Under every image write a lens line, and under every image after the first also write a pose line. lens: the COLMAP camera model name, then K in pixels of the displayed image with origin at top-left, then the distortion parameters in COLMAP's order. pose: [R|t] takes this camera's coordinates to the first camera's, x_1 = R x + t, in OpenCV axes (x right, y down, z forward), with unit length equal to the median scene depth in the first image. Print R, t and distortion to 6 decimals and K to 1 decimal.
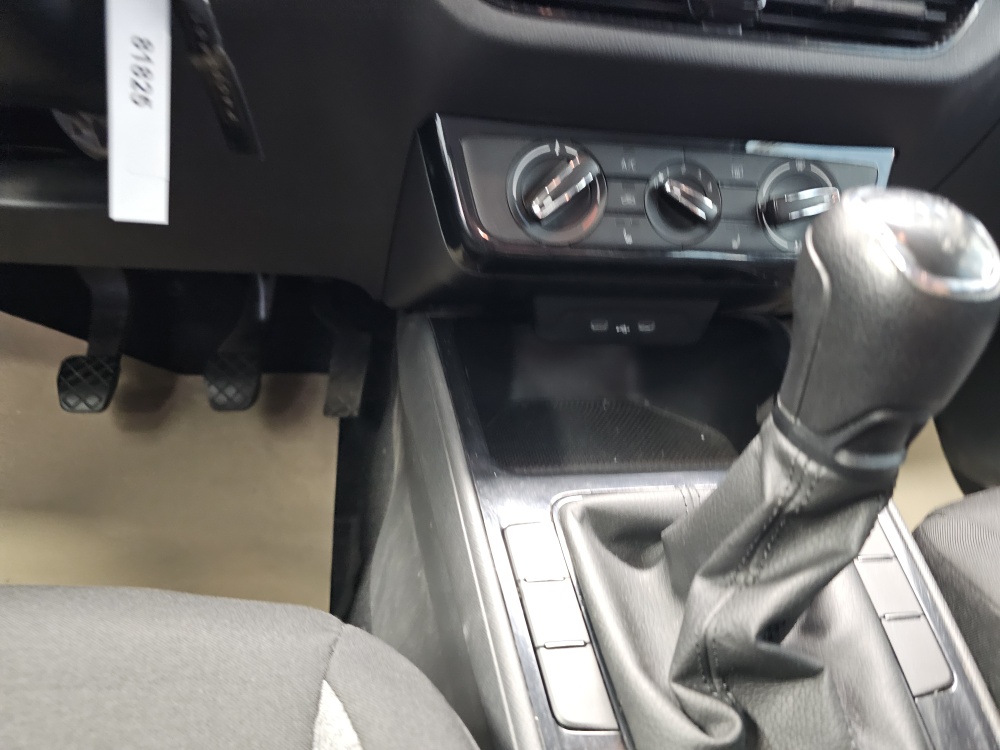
lens RADIAL K [[681.4, 0, 499.7], [0, 681.4, 393.8], [0, 0, 1]] dist [0.047762, -0.042338]
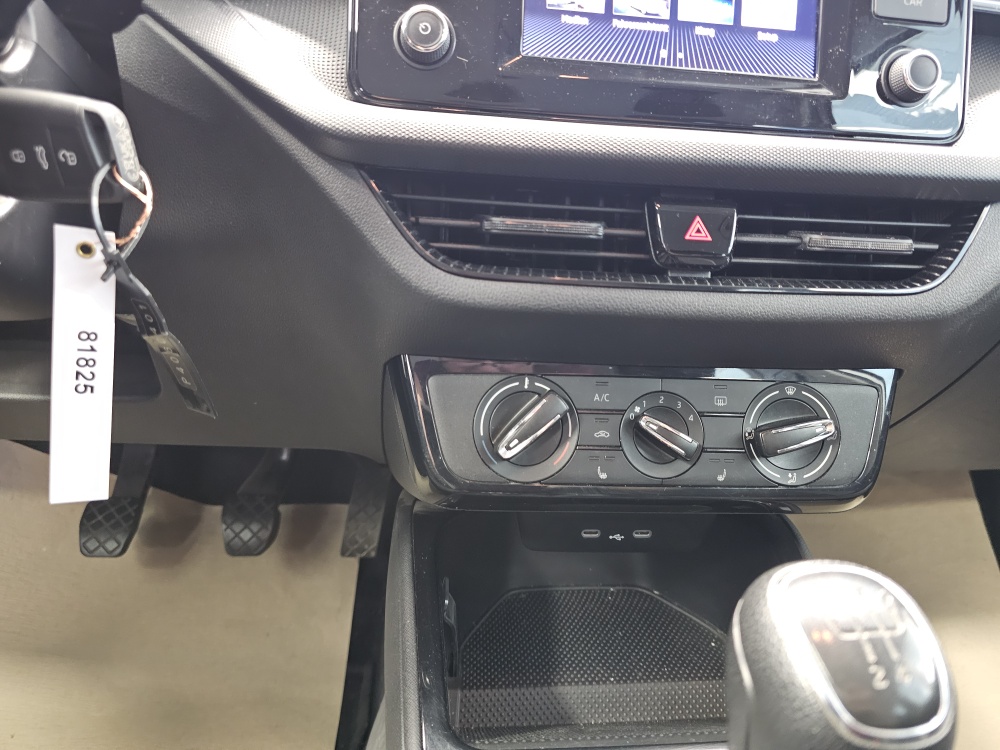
lens RADIAL K [[681.4, 0, 510.3], [0, 681.4, 369.7], [0, 0, 1]] dist [0.047762, -0.042338]
pose [[0.997164, -0.001096, -0.075249, 0.128018], [-0.008482, 0.991886, -0.126844, -0.243781], [0.074778, 0.127123, 0.989064, 0.038548]]
